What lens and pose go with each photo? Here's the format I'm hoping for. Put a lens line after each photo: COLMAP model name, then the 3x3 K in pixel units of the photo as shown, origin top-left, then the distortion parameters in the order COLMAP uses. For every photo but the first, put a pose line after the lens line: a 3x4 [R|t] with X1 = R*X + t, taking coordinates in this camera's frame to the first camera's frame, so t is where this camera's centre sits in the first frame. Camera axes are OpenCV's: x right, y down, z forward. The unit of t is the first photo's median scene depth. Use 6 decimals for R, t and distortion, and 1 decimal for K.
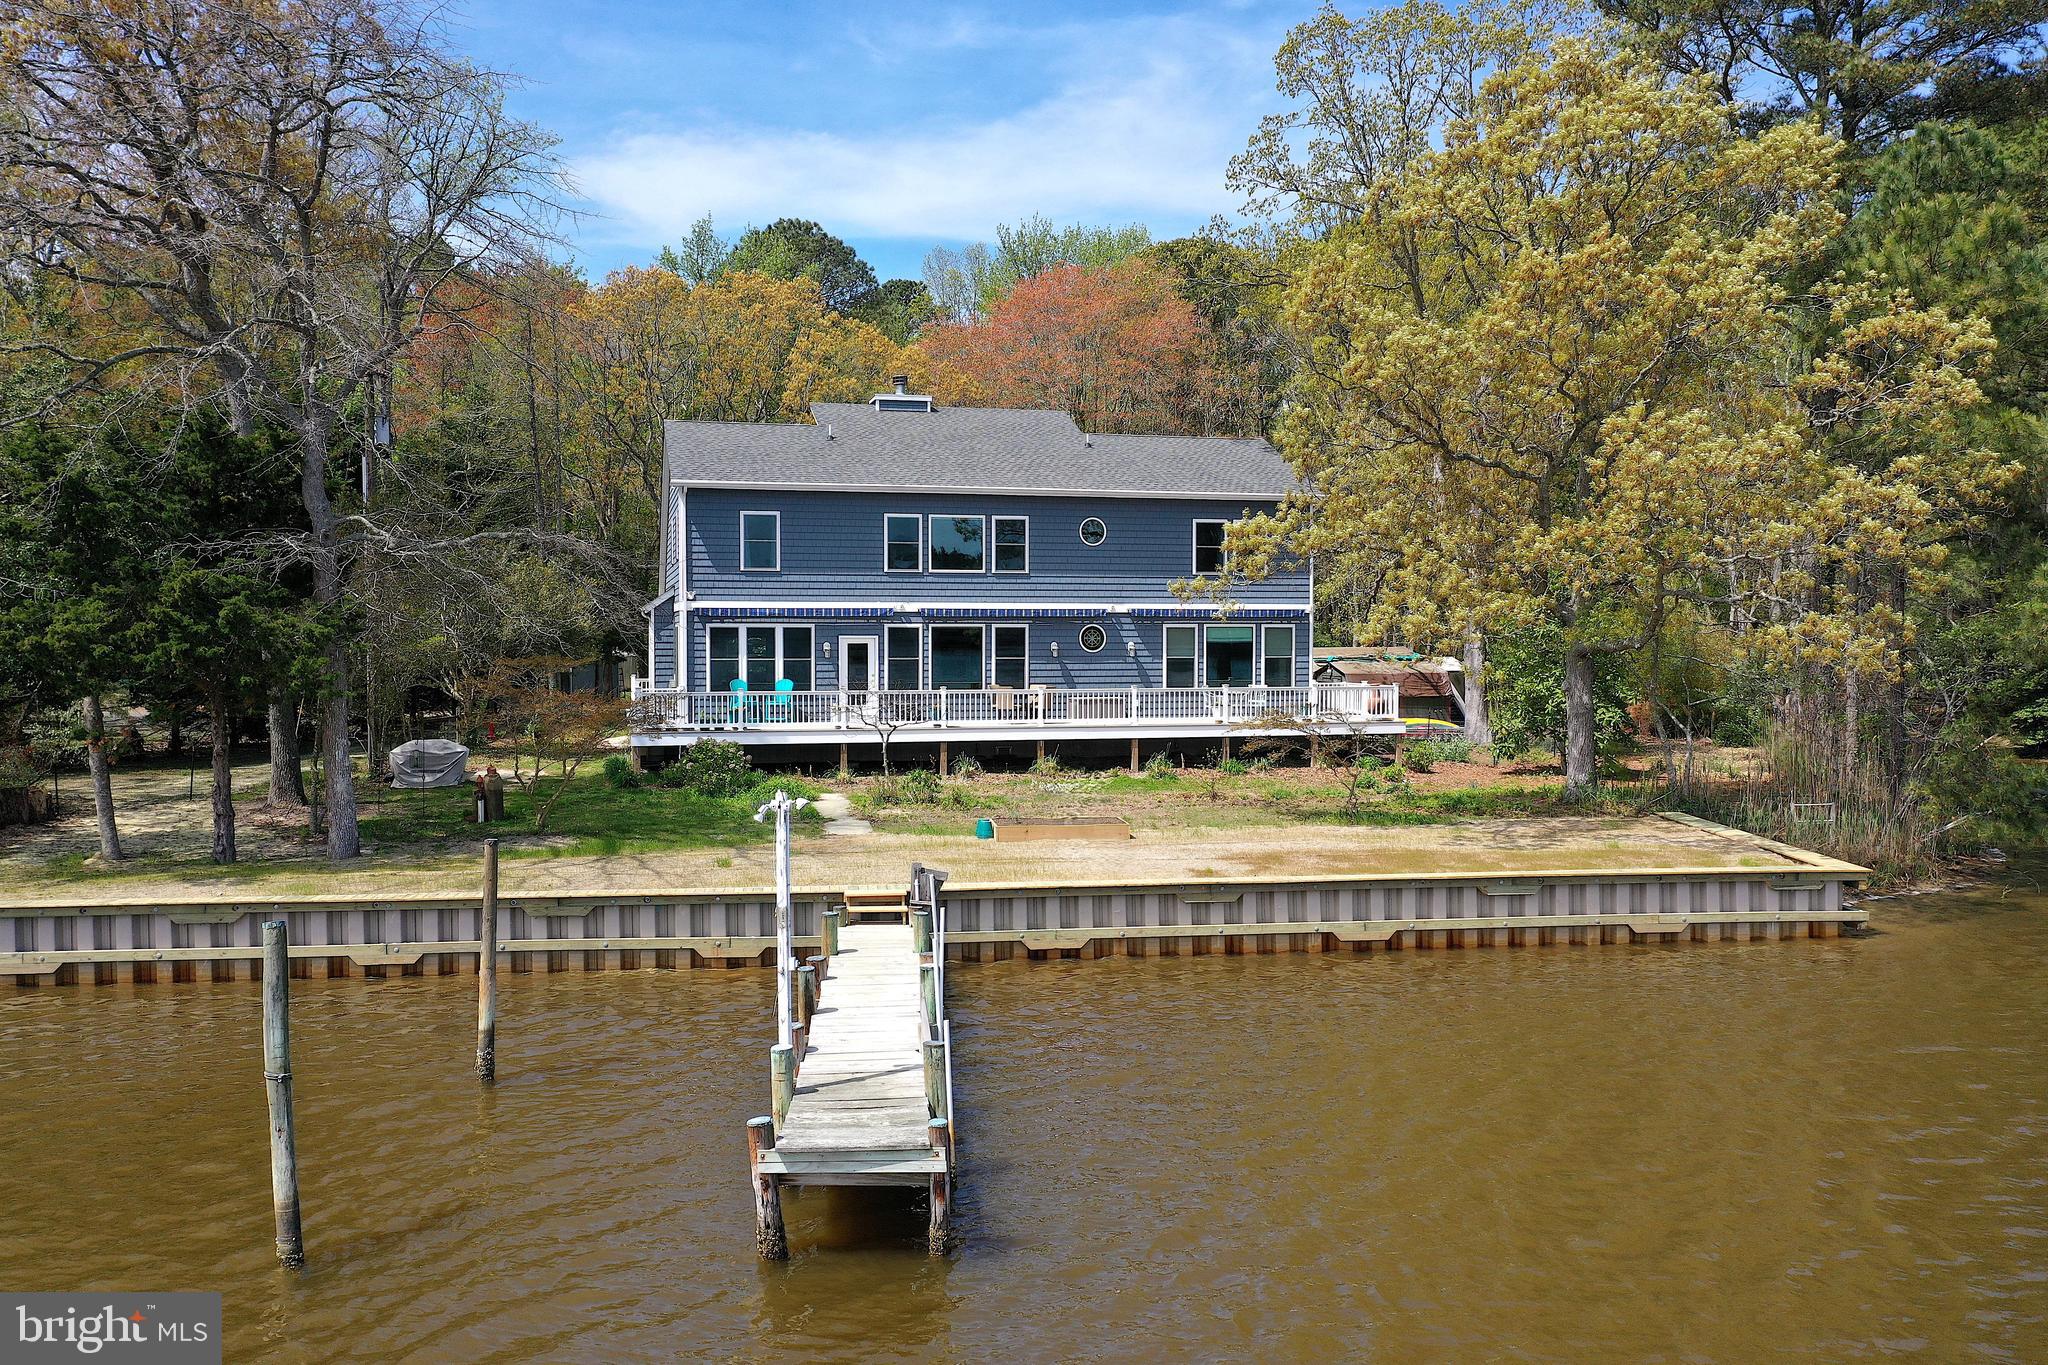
lens RADIAL K [[1630.4, 0, 1034.7], [0, 1630.4, 690.3], [0, 0, 1]] dist [0.003951, -0.002616]
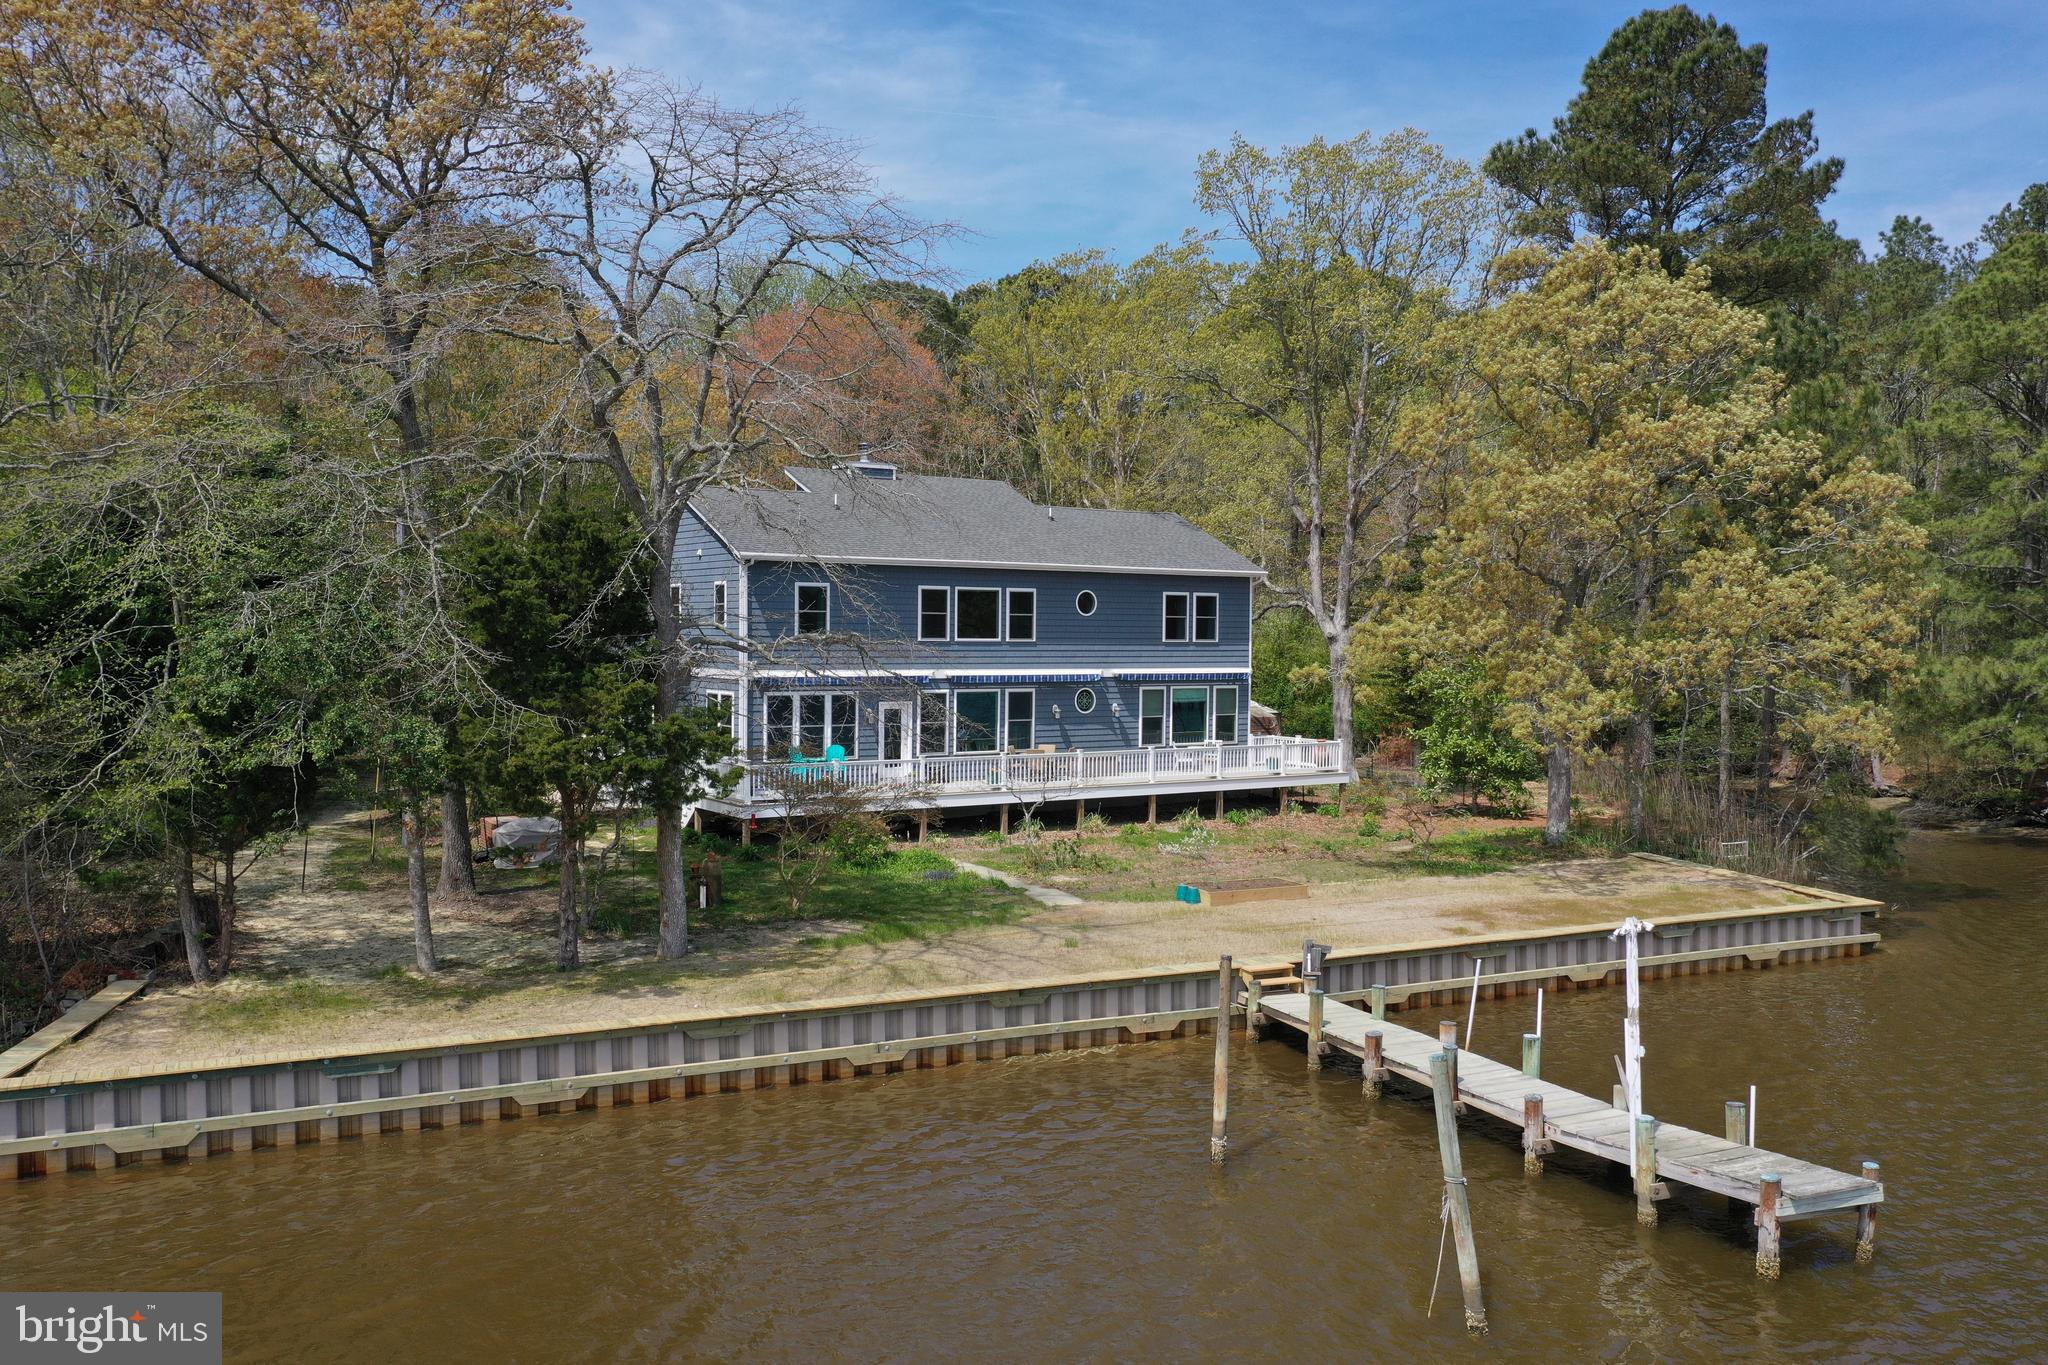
lens RADIAL K [[1629.5, 0, 1030.4], [0, 1629.5, 681.3], [0, 0, 1]] dist [-0.002804, 0.007656]
pose [[0.946321, -0.001391, 0.323225, -0.387400], [0.002294, 0.999994, -0.002411, -0.046690], [-0.323220, 0.003023, 0.946319, -0.022852]]
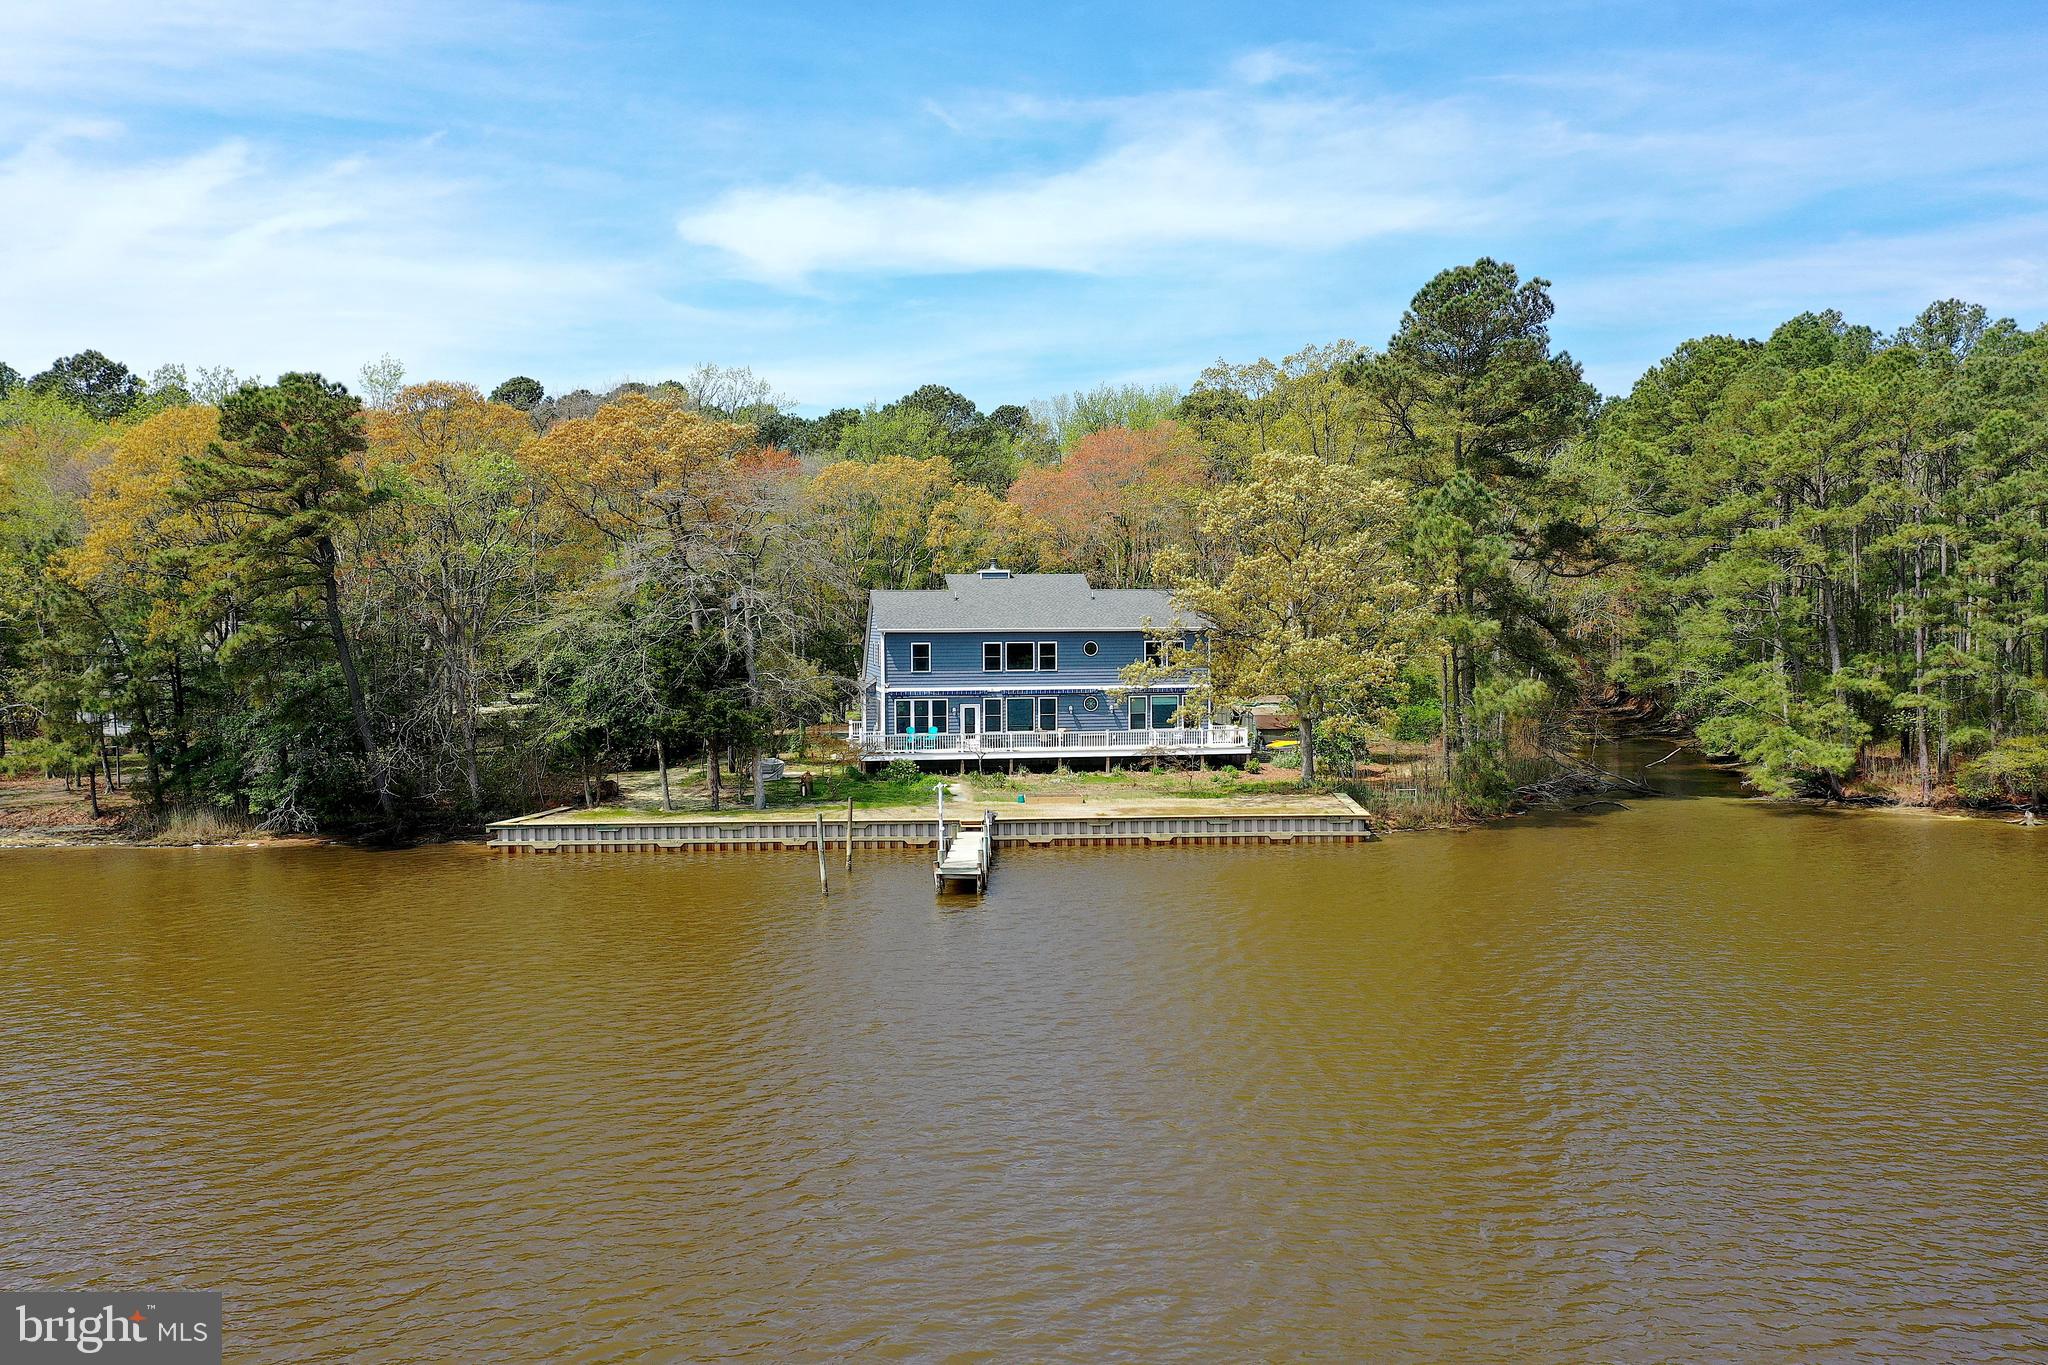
lens RADIAL K [[1629.5, 0, 1030.4], [0, 1629.5, 681.3], [0, 0, 1]] dist [-0.002804, 0.007656]
pose [[0.996553, -0.003331, -0.082896, 0.136718], [0.003185, 0.999993, -0.001905, -0.060540], [0.082902, 0.001634, 0.996556, -1.022517]]
